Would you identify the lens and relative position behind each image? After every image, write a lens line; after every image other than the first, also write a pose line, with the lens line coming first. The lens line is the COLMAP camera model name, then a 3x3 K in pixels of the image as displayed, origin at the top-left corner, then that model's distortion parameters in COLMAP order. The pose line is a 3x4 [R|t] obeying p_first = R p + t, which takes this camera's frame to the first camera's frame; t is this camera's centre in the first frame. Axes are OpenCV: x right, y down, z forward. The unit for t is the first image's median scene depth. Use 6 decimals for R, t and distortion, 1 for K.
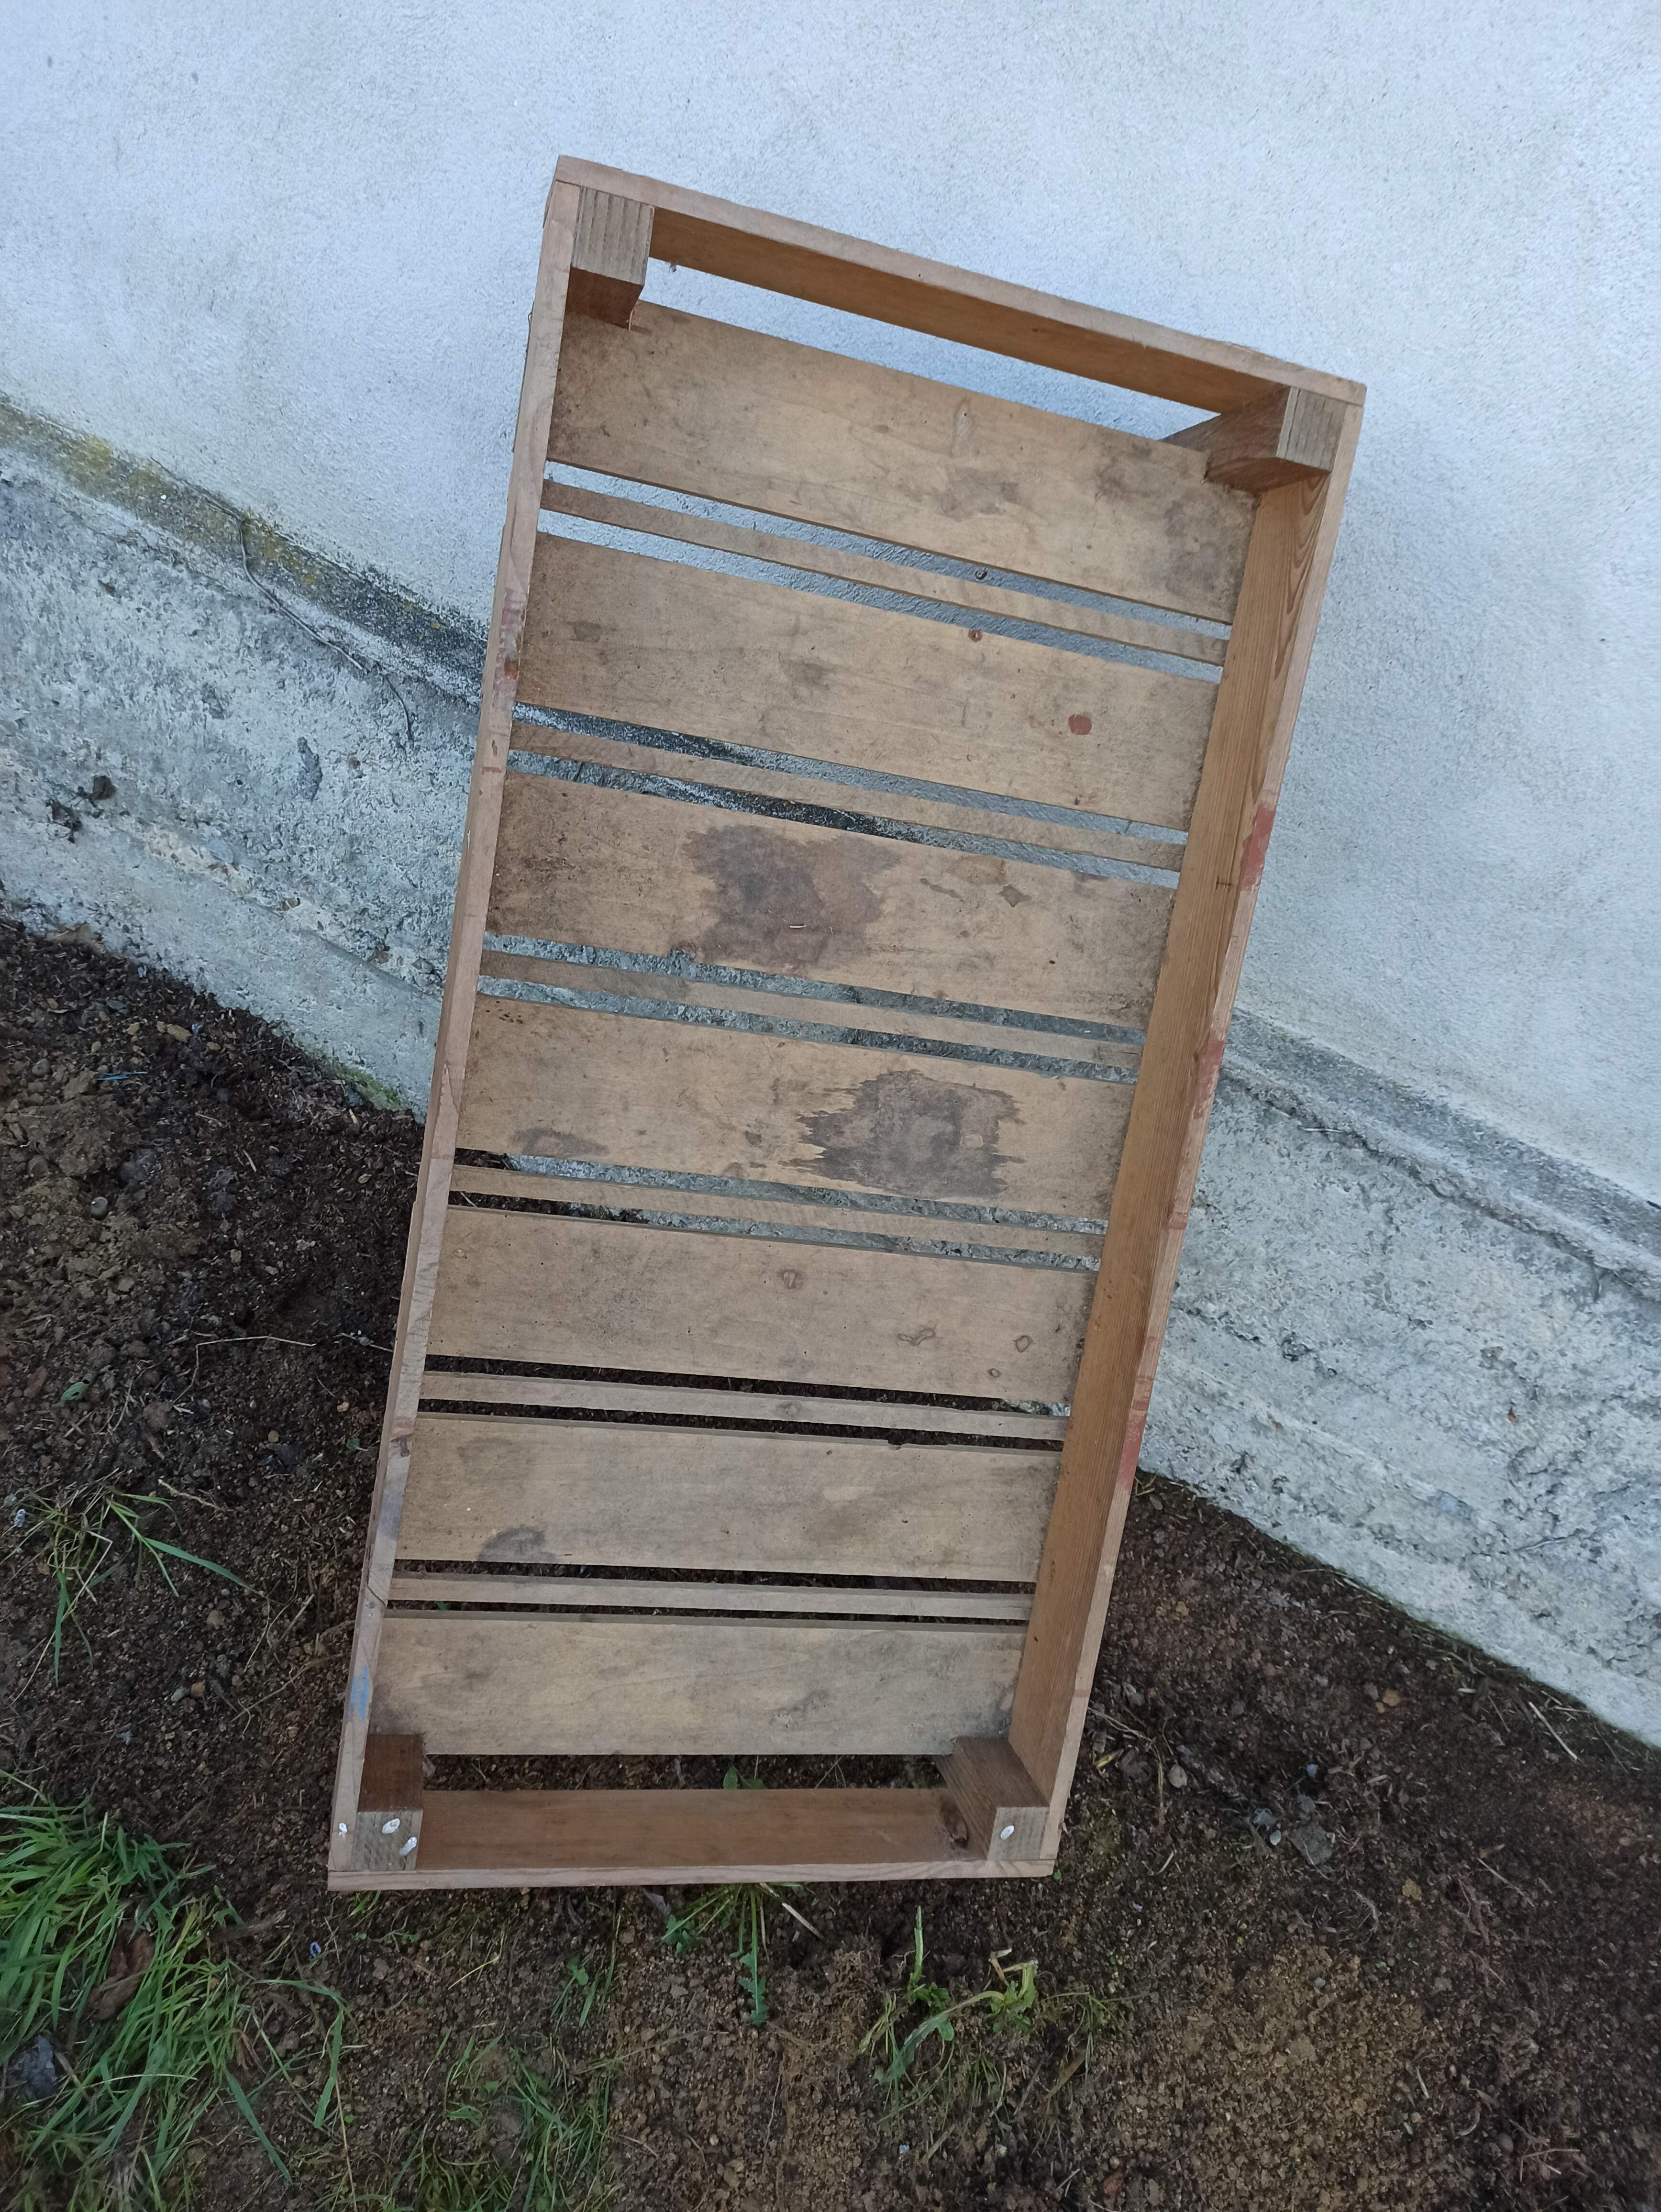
lens RADIAL K [[1595.5, 0, 833.3], [0, 1595.5, 1102.8], [0, 0, 1]] dist [0.029609, -0.012802]
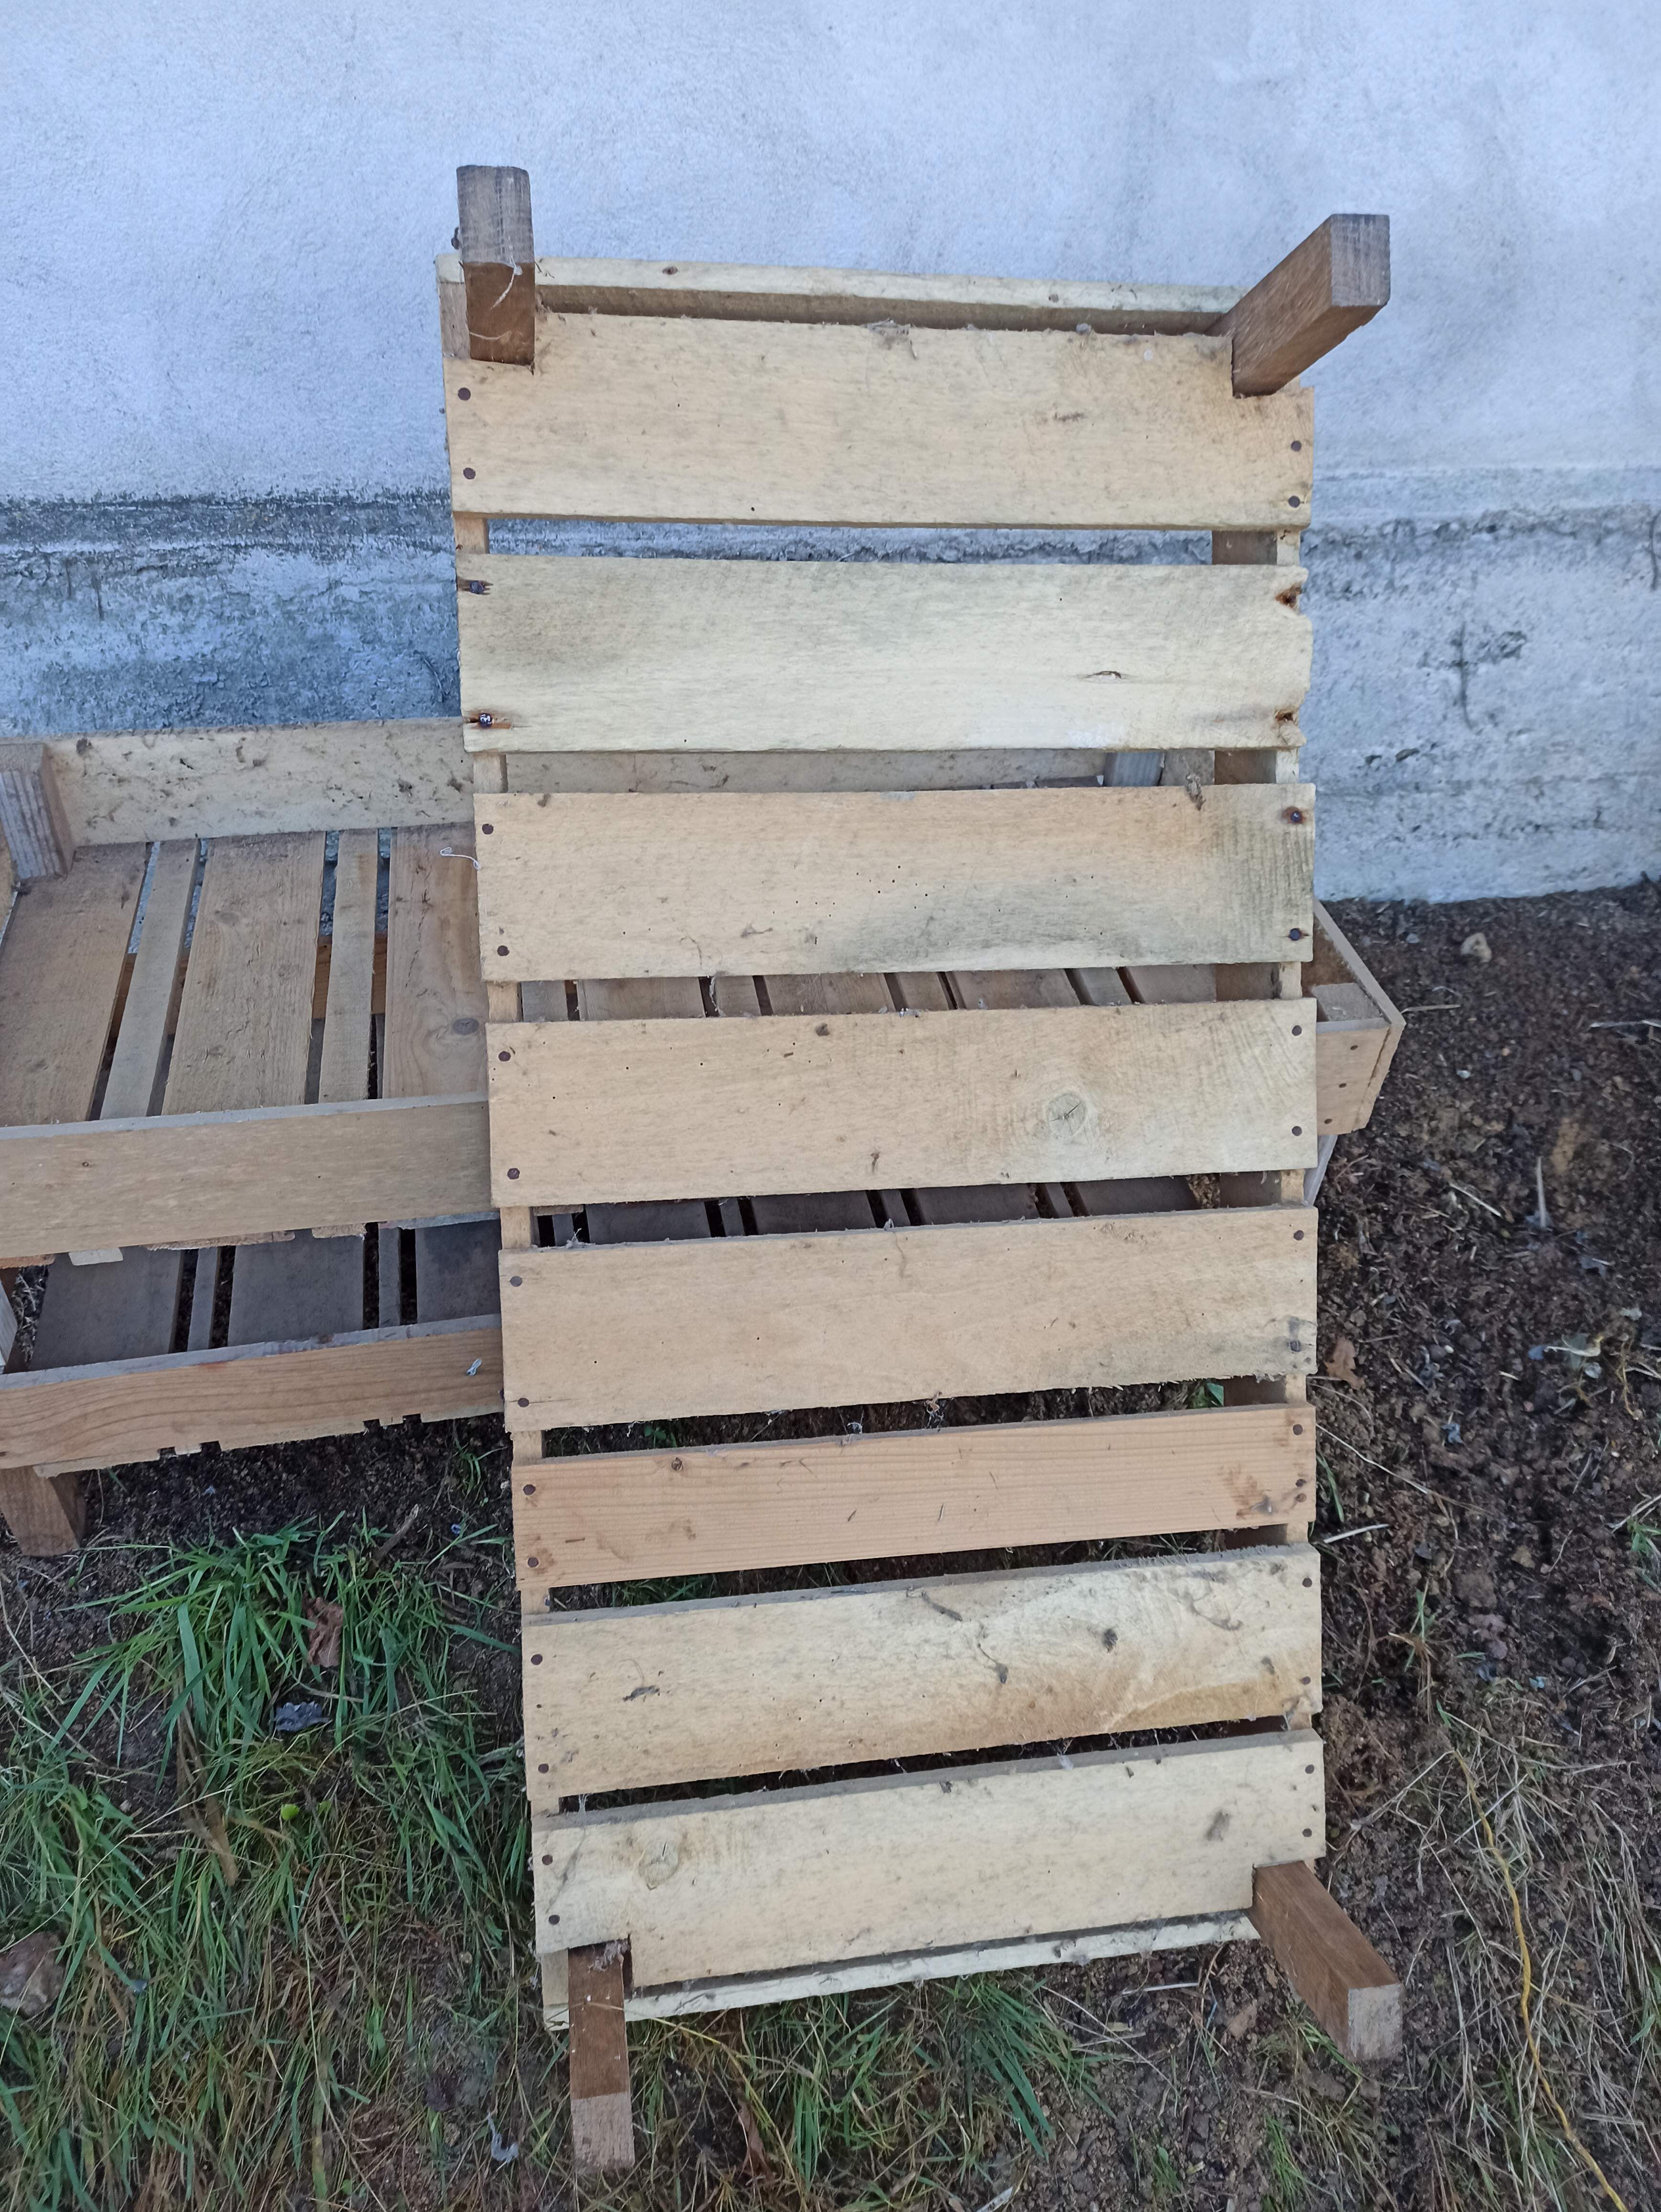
lens RADIAL K [[1595.5, 0, 814.1], [0, 1595.5, 1095.4], [0, 0, 1]] dist [0.029609, -0.012802]
pose [[0.841465, -0.515956, 0.160393, -0.090580], [0.489227, 0.853561, 0.179136, 0.123734], [-0.229331, -0.072268, 0.970662, -0.141947]]
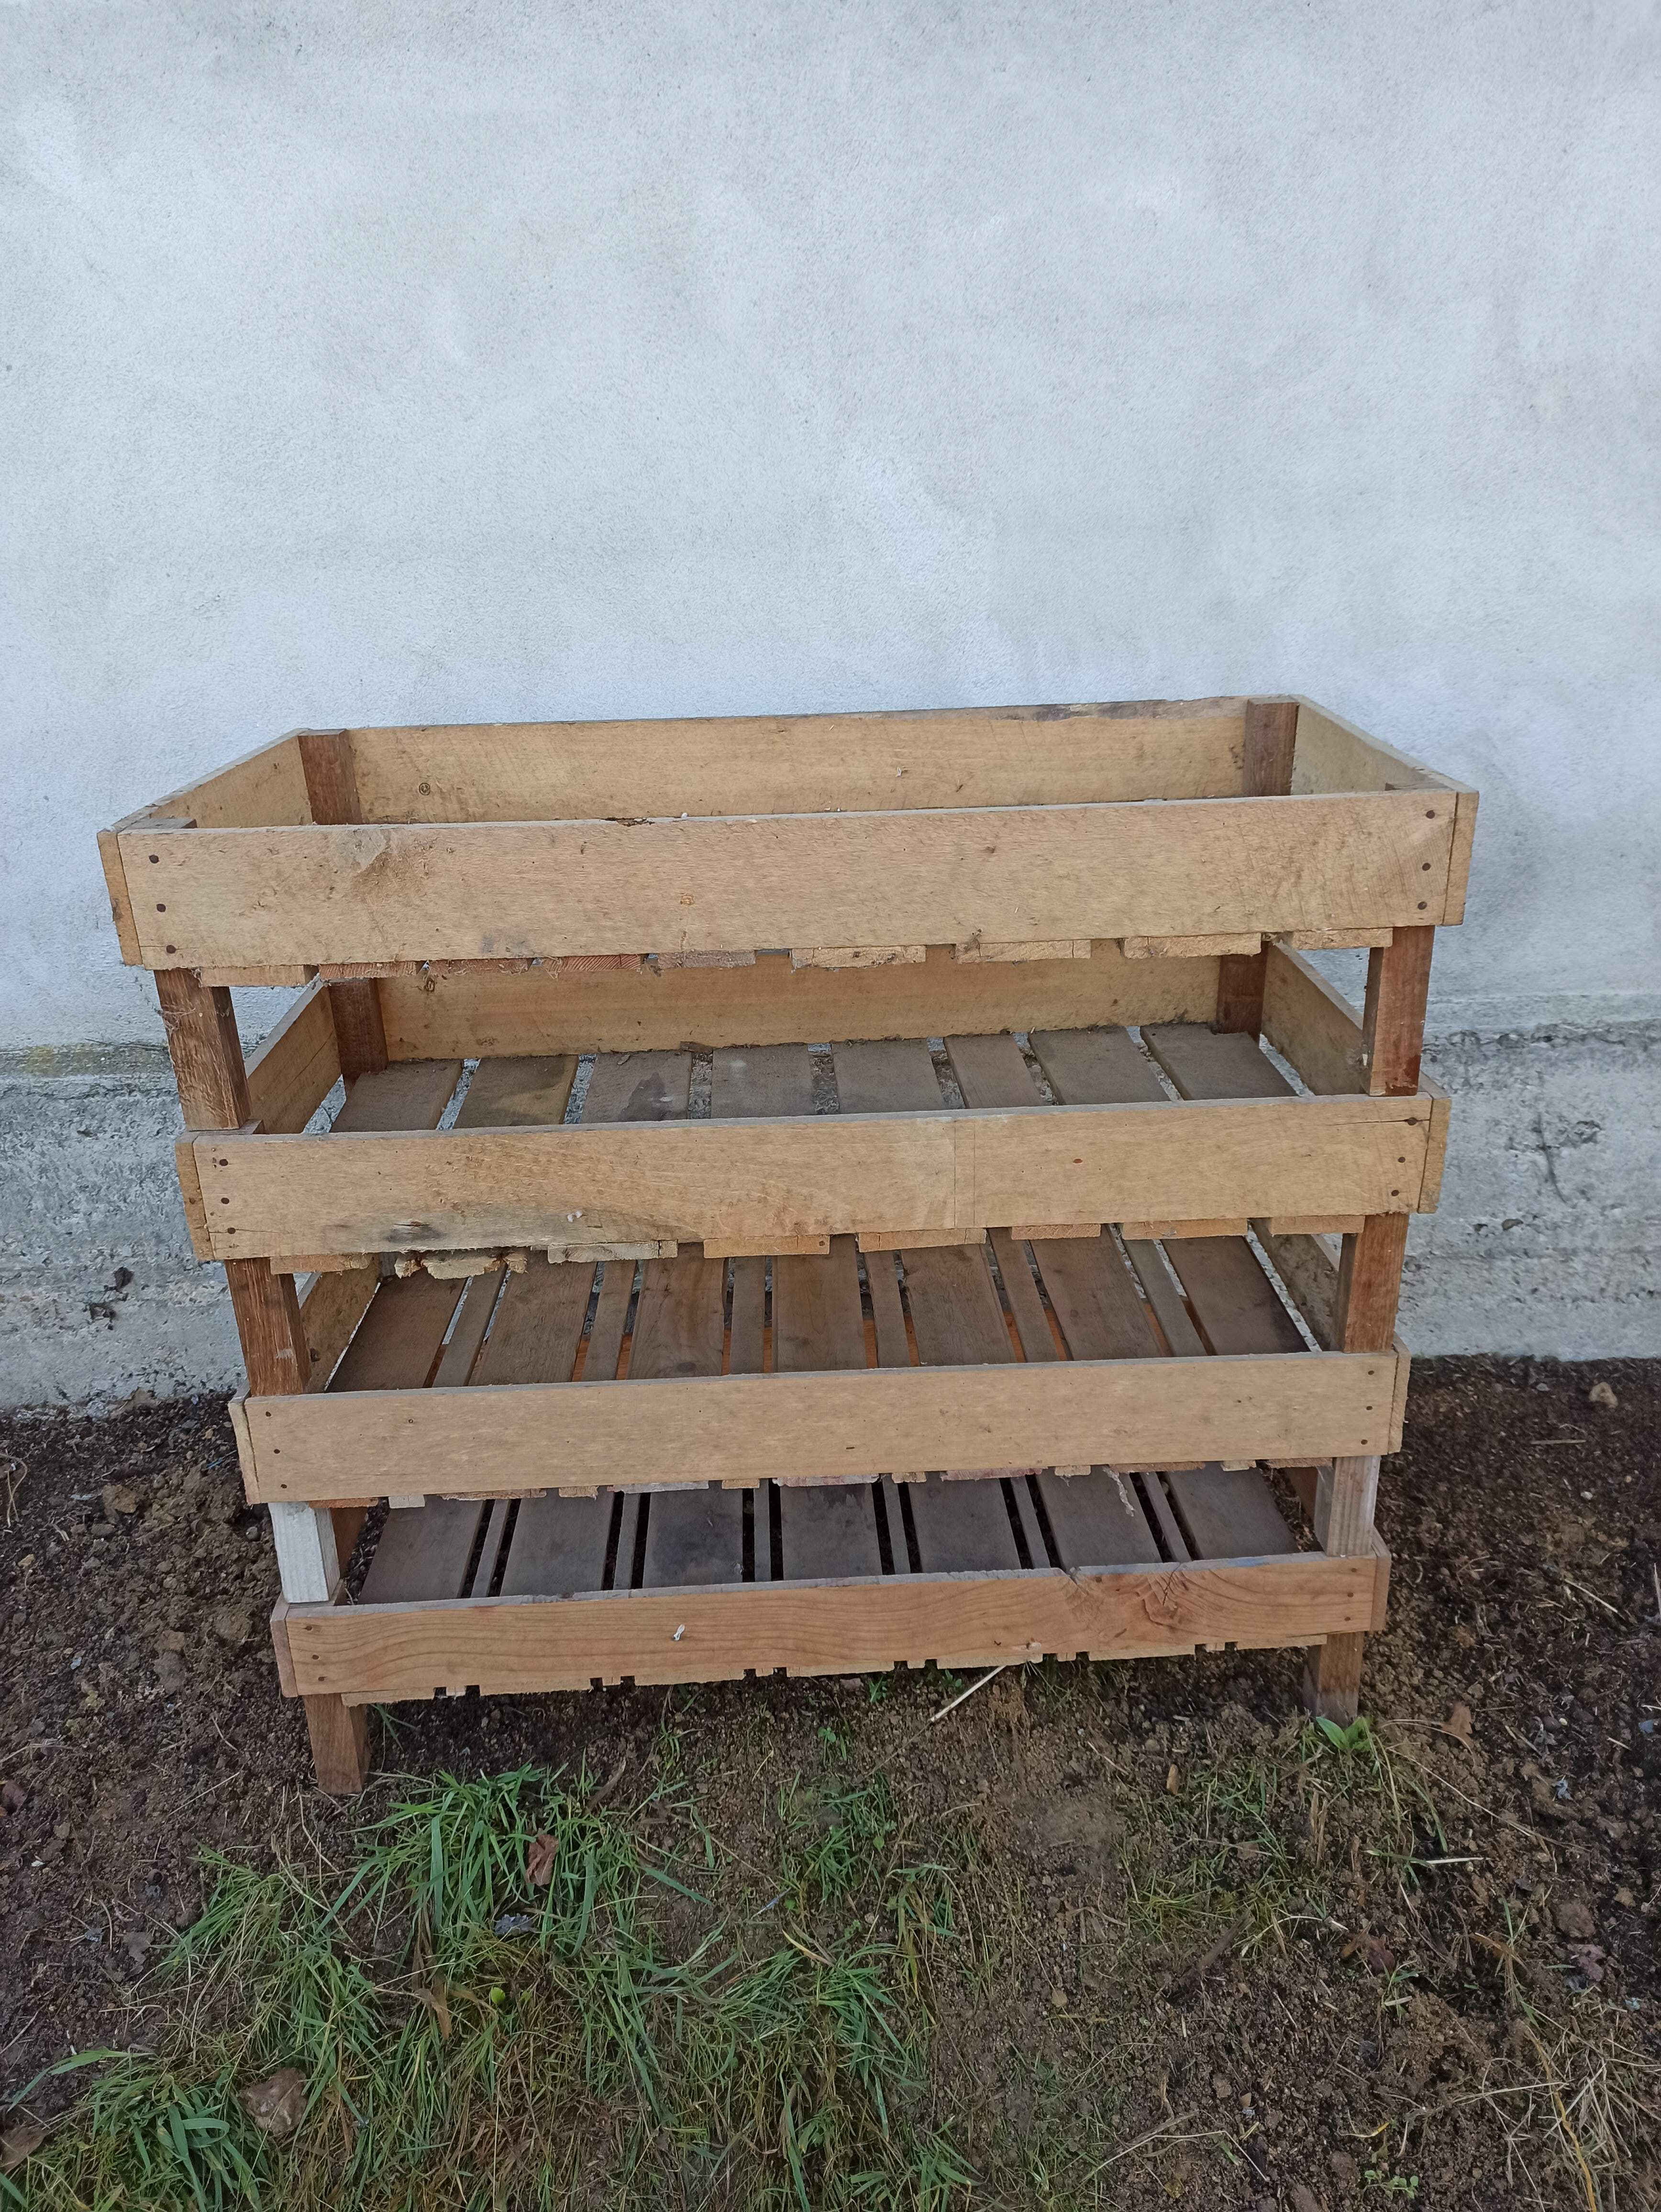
lens RADIAL K [[1595.5, 0, 824.1], [0, 1595.5, 1122.2], [0, 0, 1]] dist [0.029609, -0.012802]
pose [[0.880725, -0.437171, 0.182224, -0.138666], [0.469810, 0.855131, -0.219156, 0.291647], [-0.060017, 0.278627, 0.958522, -0.397813]]
